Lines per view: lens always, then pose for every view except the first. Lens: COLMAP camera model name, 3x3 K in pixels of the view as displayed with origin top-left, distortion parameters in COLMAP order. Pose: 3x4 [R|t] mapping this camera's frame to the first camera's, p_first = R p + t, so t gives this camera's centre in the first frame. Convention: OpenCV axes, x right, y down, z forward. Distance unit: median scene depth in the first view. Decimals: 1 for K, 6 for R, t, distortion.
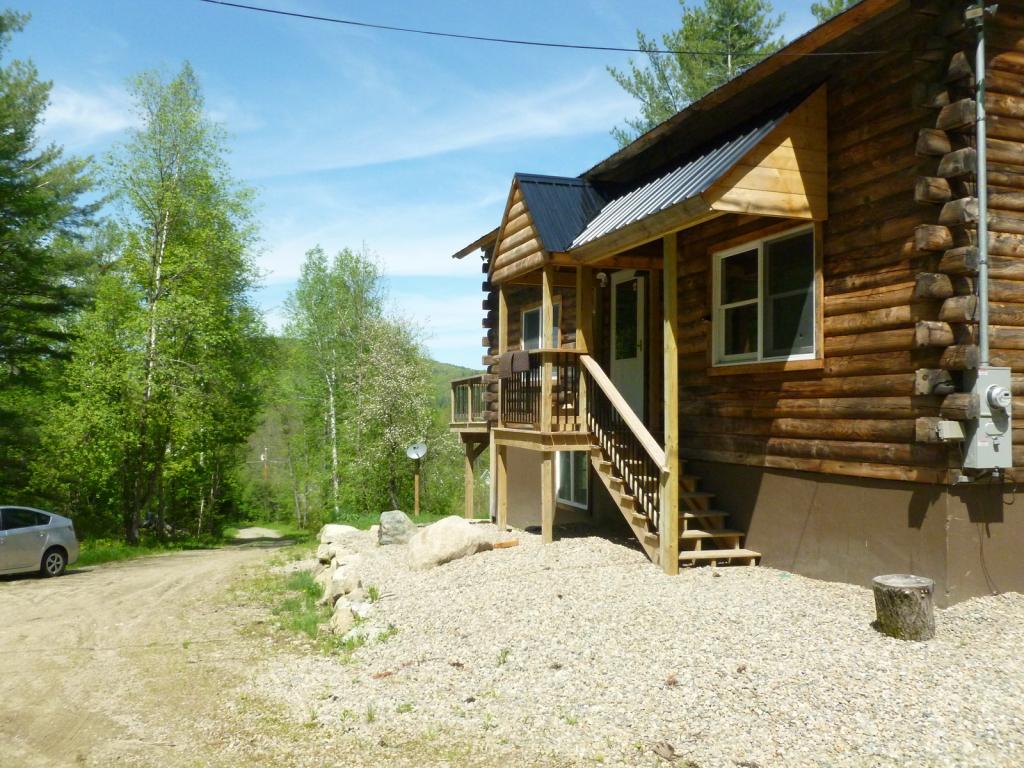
lens RADIAL K [[898.1, 0, 493.3], [0, 898.1, 382.3], [0, 0, 1]] dist [-0.042765, 0.015525]
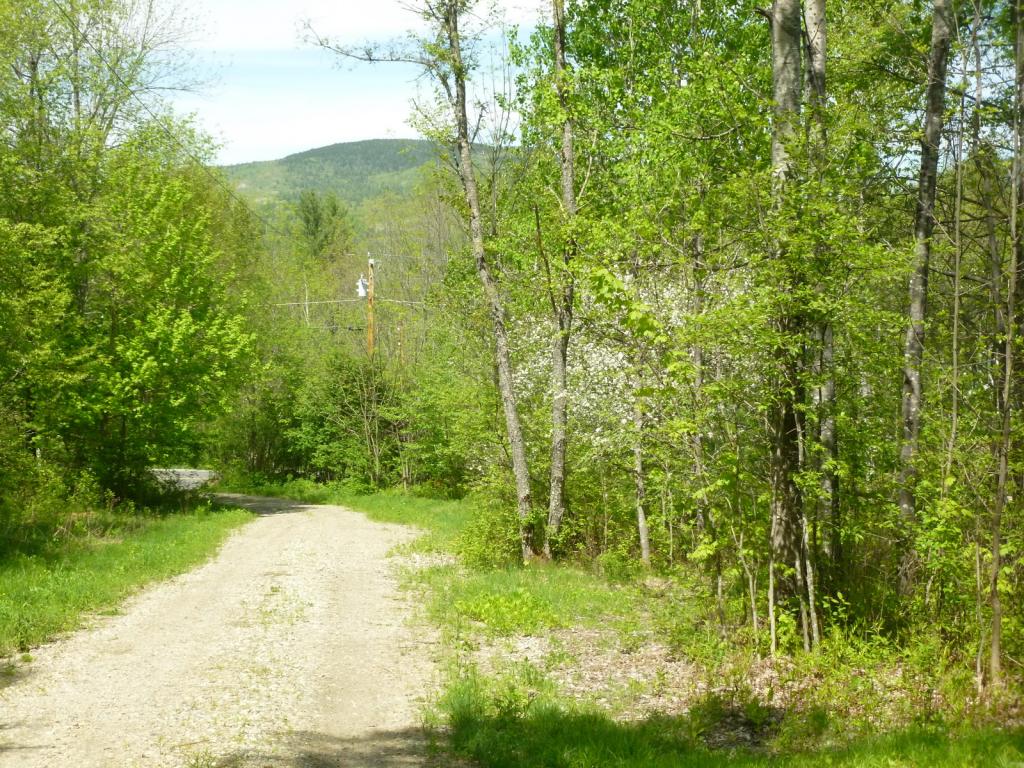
lens RADIAL K [[1757.5, 0, 512.0], [0, 1757.5, 384.0], [0, 0, 1]] dist [-0.025887, 0.079618]
pose [[0.983954, 0.027197, -0.176339, -1.141235], [-0.009344, 0.994813, 0.101290, 0.683349], [0.178179, -0.098017, 0.979104, 4.796091]]
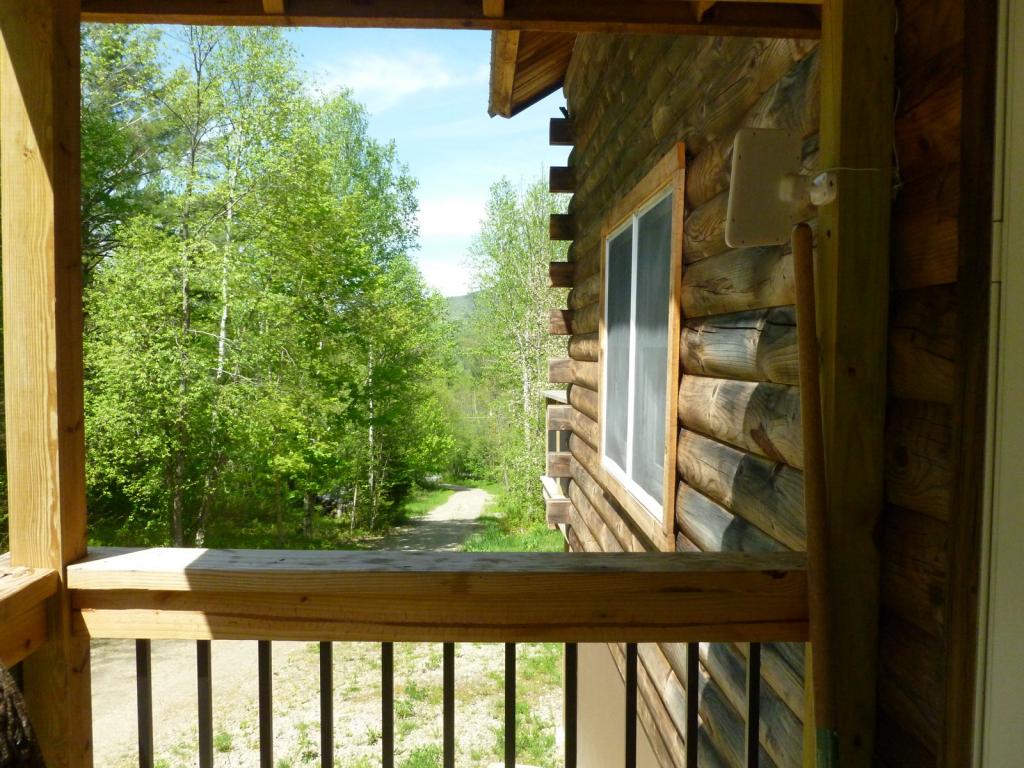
lens RADIAL K [[898.1, 0, 493.3], [0, 898.1, 382.3], [0, 0, 1]] dist [-0.042765, 0.015525]
pose [[0.961432, 0.012029, -0.274780, 0.115900], [0.004241, 0.998276, 0.058538, -0.067645], [0.275010, -0.057445, 0.959724, 0.979865]]
